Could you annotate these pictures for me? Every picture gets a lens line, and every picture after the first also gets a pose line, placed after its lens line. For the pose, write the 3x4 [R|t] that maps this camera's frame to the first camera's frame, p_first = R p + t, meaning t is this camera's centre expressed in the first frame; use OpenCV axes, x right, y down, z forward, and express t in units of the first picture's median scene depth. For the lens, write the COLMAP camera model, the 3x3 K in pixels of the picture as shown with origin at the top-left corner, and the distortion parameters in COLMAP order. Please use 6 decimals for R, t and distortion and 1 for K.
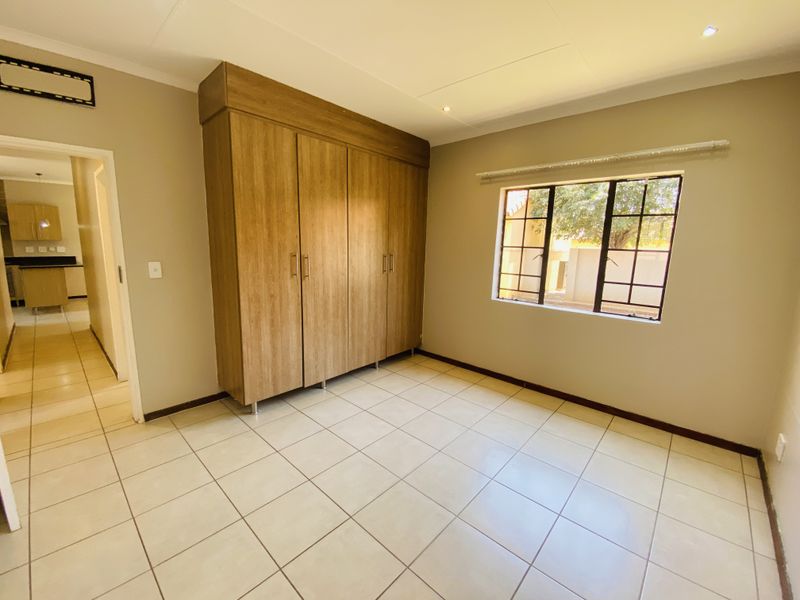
lens RADIAL K [[327.2, 0, 397.4], [0, 327.2, 300.6], [0, 0, 1]] dist [0.010420, -0.016446]
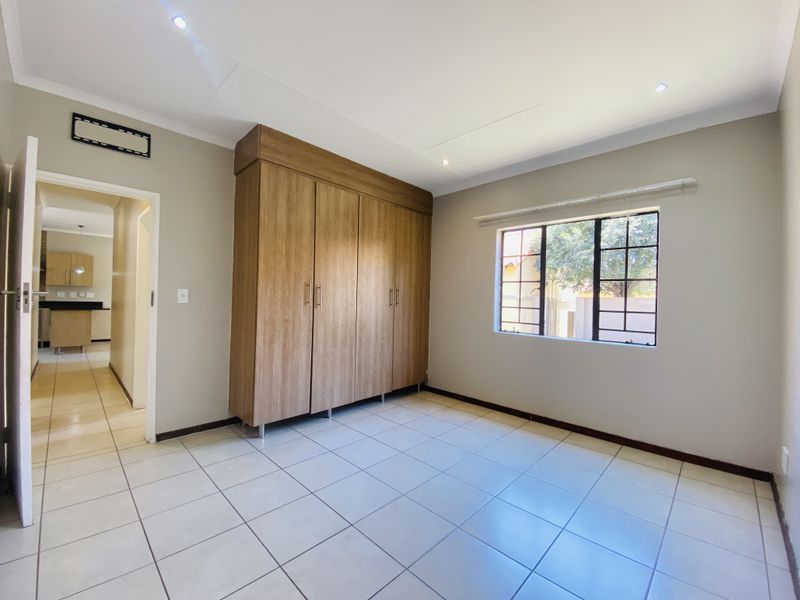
lens RADIAL K [[327.2, 0, 397.4], [0, 327.2, 300.6], [0, 0, 1]] dist [0.010420, -0.016446]
pose [[0.999527, 0.000420, -0.030748, 0.017173], [-0.005612, 0.985606, -0.168964, 0.094261], [0.030234, 0.169057, 0.985142, -0.061072]]
